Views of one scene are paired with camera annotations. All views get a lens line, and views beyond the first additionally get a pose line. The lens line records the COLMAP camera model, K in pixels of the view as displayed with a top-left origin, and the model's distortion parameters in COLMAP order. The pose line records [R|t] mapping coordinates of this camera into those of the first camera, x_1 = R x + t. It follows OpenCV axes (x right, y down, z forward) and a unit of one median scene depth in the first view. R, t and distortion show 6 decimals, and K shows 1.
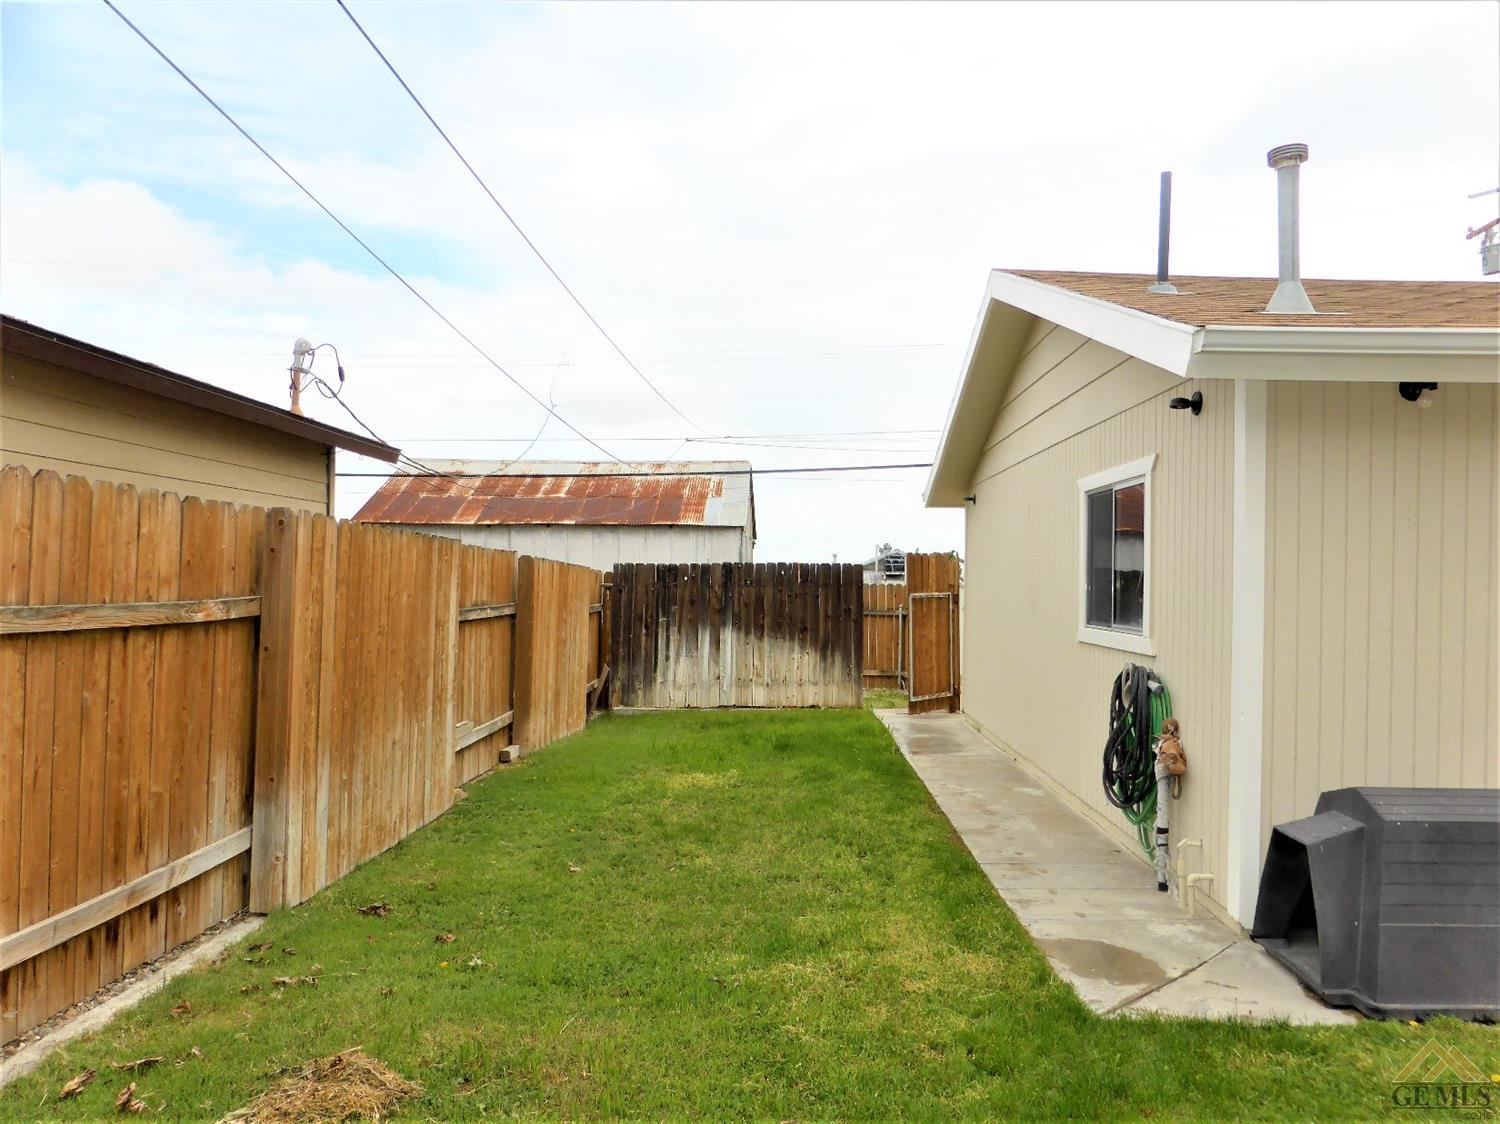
lens RADIAL K [[1078.8, 0, 750.0], [0, 1078.8, 562.0], [0, 0, 1]] dist [-0.000811, -0.001191]
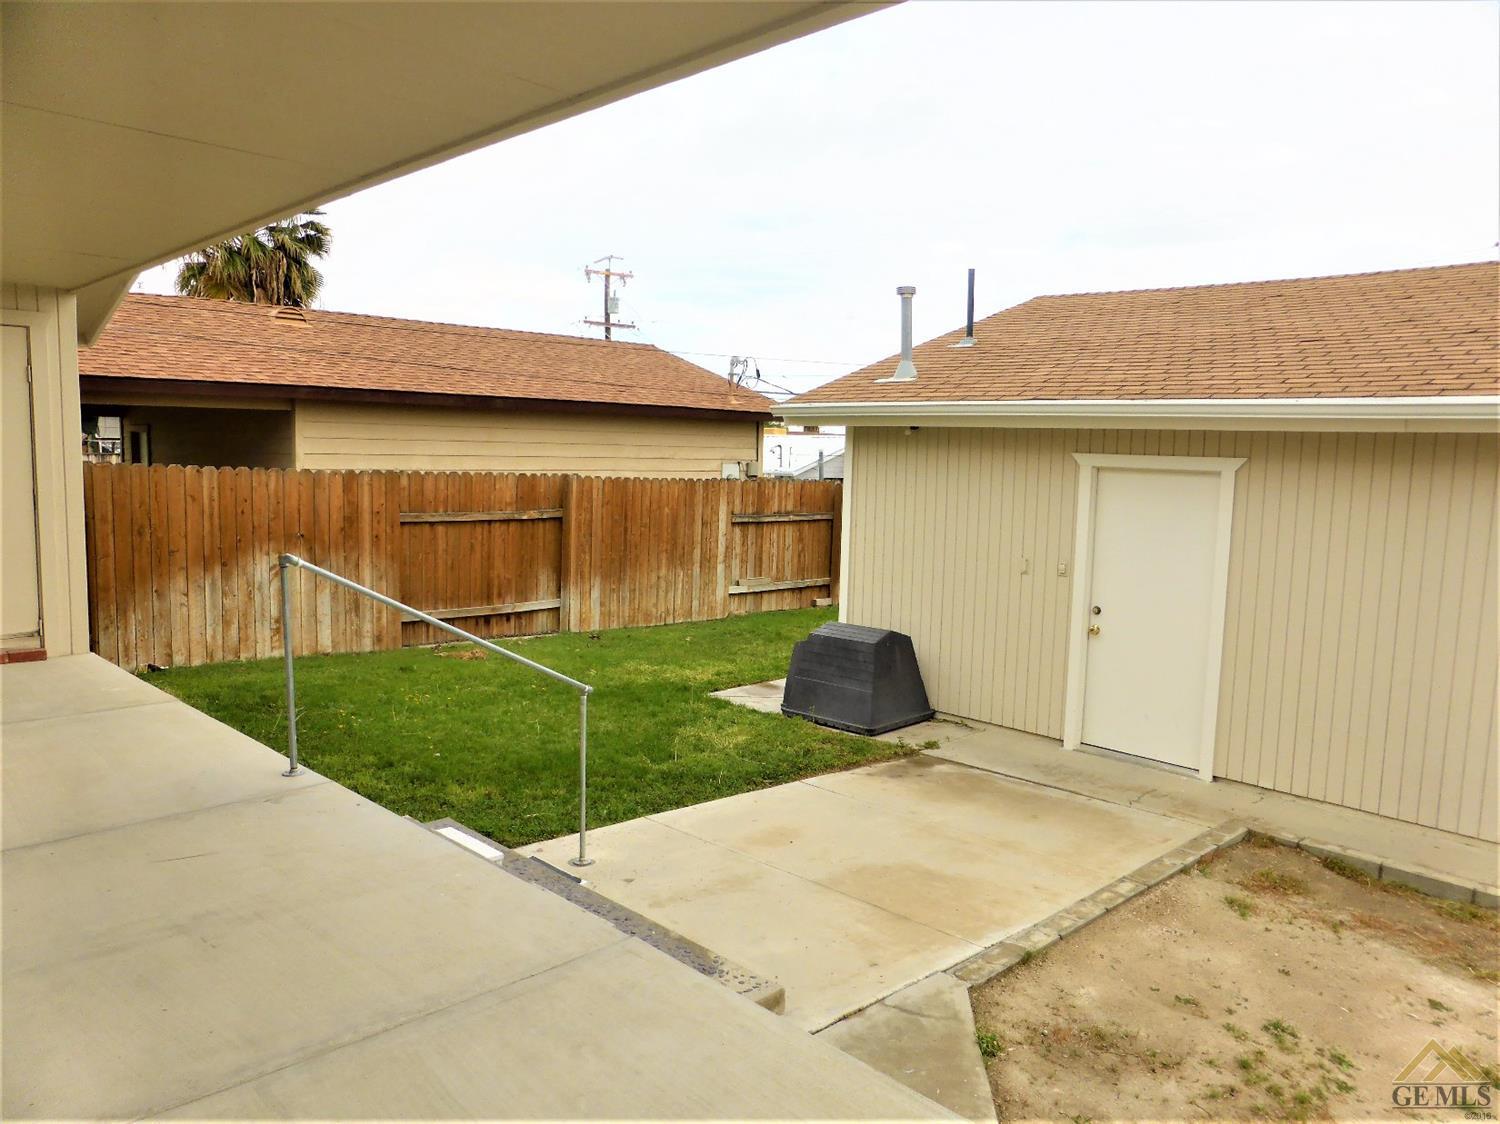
lens RADIAL K [[1078.8, 0, 750.0], [0, 1078.8, 562.0], [0, 0, 1]] dist [-0.000811, -0.001191]
pose [[0.727189, 0.075755, -0.682244, 1.794469], [-0.004735, 0.994422, 0.105372, -0.128421], [0.686421, -0.073395, 0.723492, -0.610379]]
